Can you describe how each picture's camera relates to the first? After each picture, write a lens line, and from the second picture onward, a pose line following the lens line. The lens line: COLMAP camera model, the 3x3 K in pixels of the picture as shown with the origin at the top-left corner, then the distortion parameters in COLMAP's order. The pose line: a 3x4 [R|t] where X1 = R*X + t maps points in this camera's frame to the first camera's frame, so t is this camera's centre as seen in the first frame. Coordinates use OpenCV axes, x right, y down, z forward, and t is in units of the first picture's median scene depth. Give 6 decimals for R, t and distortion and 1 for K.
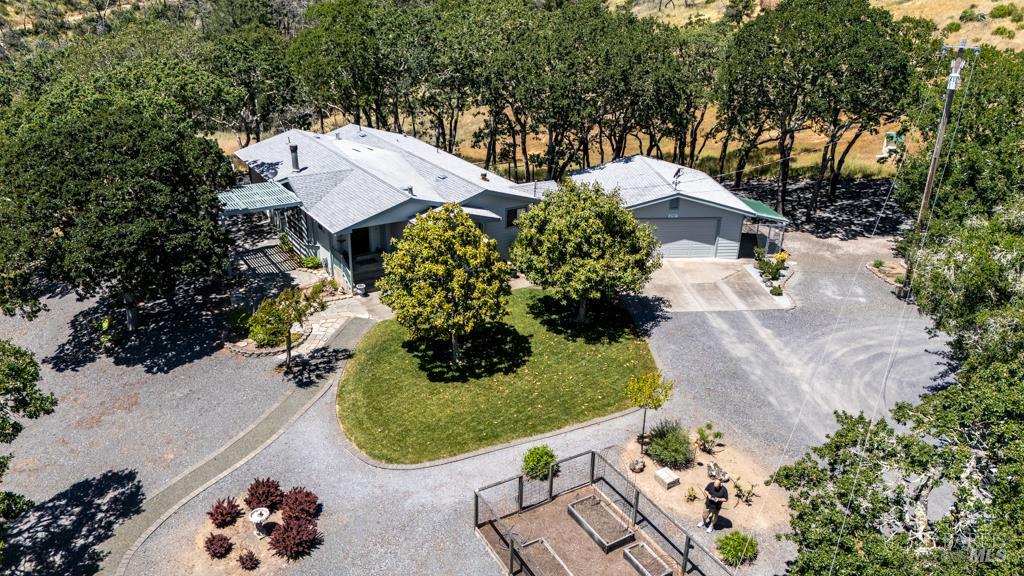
lens RADIAL K [[690.1, 0, 515.7], [0, 690.1, 286.5], [0, 0, 1]] dist [0.005093, 0.000476]
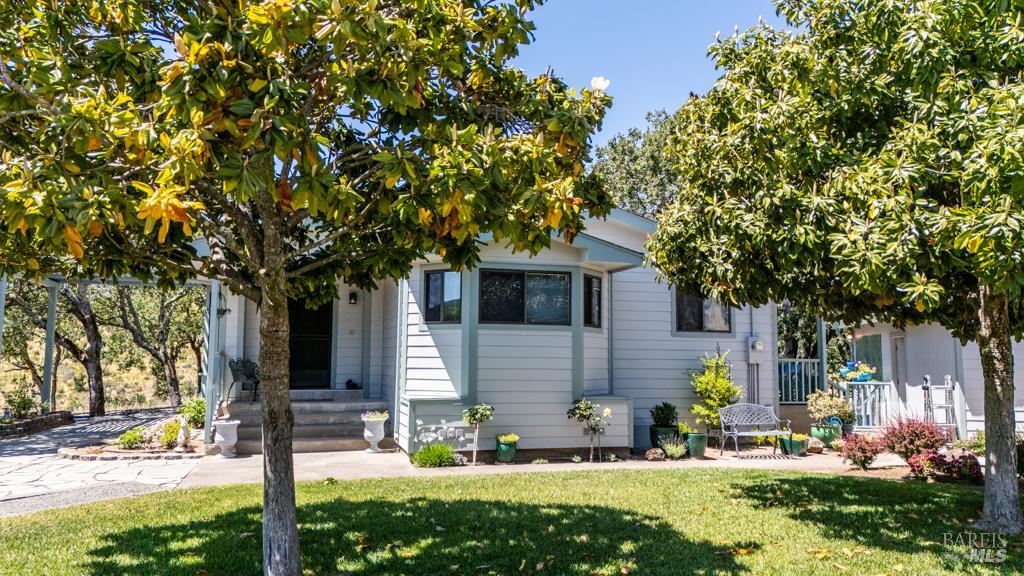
lens RADIAL K [[731.4, 0, 512.0], [0, 731.4, 288.0], [0, 0, 1]] dist [0.003582, 0.000996]
pose [[0.952856, -0.054891, -0.298417, 0.026184], [-0.096530, 0.877562, -0.469645, 0.121880], [0.287659, 0.476310, 0.830892, 0.860473]]
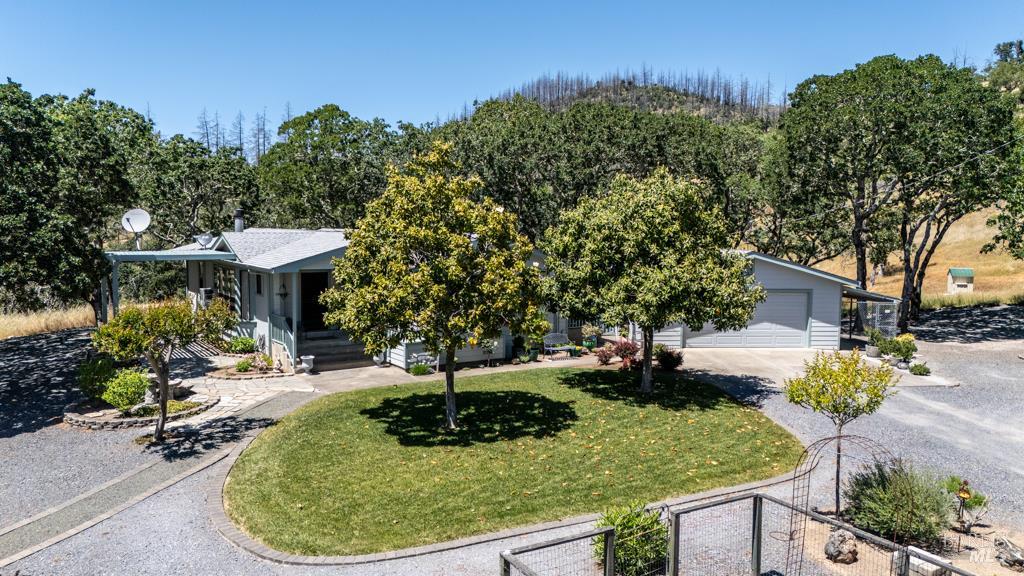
lens RADIAL K [[731.4, 0, 512.0], [0, 731.4, 288.0], [0, 0, 1]] dist [0.003582, 0.000996]
pose [[0.999764, -0.021375, 0.003979, -0.035523], [0.021558, 0.950770, -0.309146, 0.194098], [0.002825, 0.309159, 0.951006, 0.382522]]
